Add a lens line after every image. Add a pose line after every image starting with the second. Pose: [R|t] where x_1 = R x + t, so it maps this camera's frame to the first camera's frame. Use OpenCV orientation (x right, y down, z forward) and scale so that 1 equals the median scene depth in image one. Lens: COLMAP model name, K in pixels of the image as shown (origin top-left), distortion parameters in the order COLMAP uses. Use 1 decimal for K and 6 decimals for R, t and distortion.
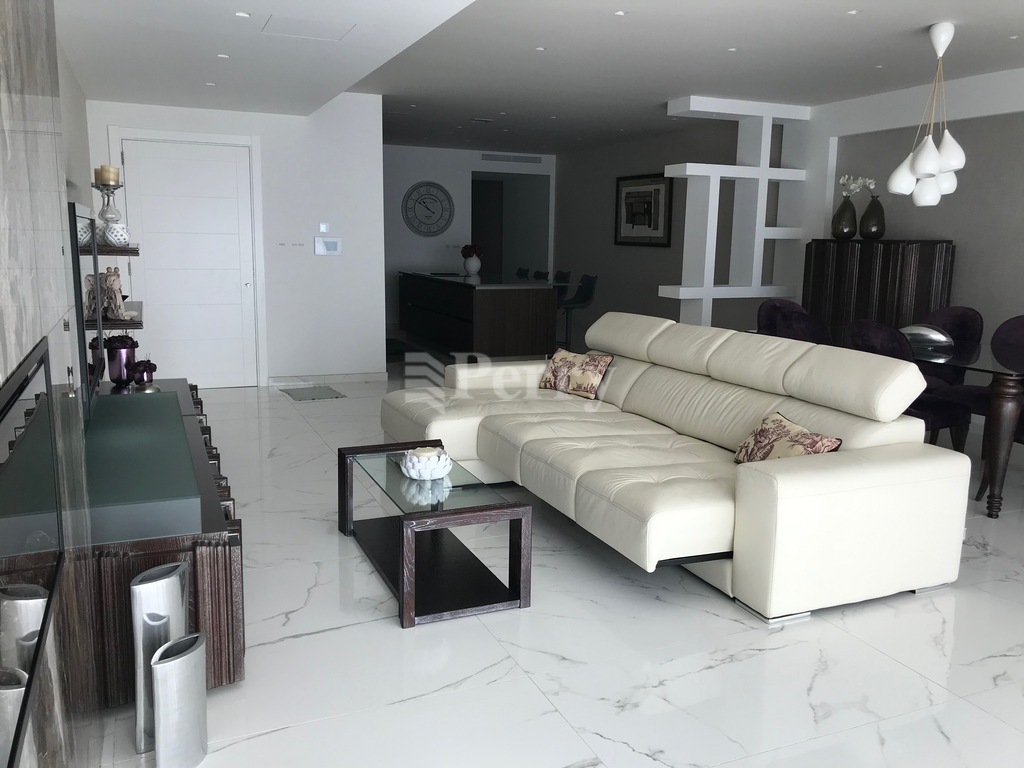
lens RADIAL K [[844.8, 0, 510.0], [0, 844.8, 381.3], [0, 0, 1]] dist [0.015099, -0.004675]
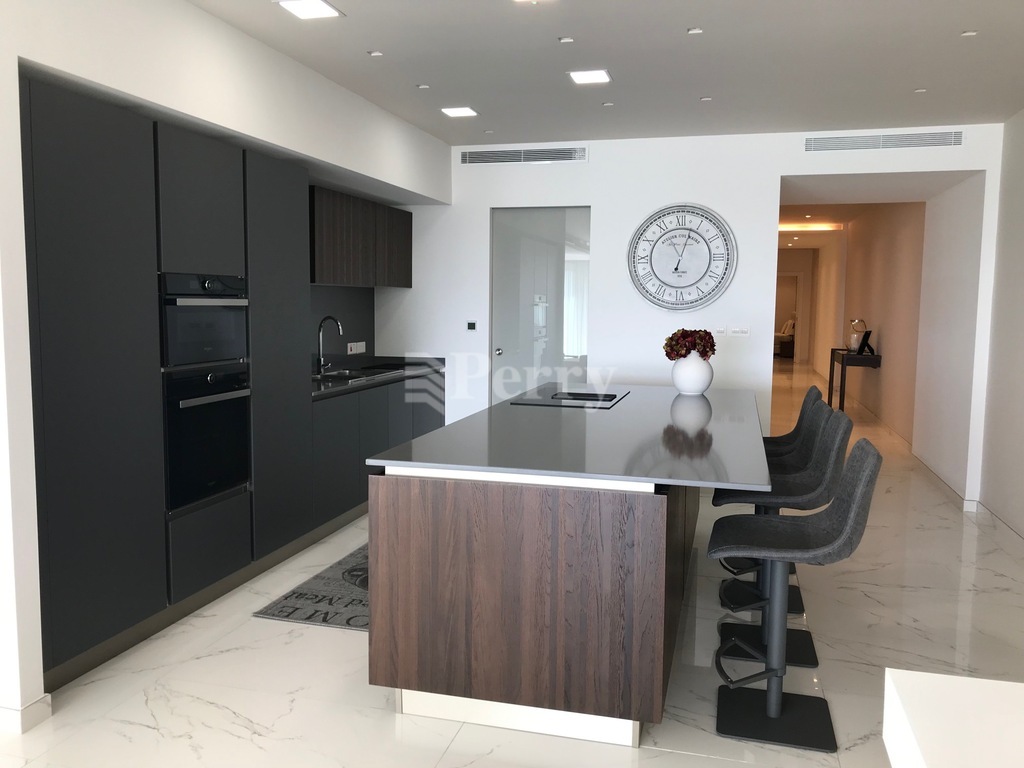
lens RADIAL K [[844.8, 0, 511.5], [0, 844.8, 382.7], [0, 0, 1]] dist [0.015099, -0.004675]
pose [[0.785729, 0.042778, -0.617090, 0.139596], [-0.093614, 0.994339, -0.050266, -0.094409], [0.611446, 0.097264, 0.785285, 0.548244]]
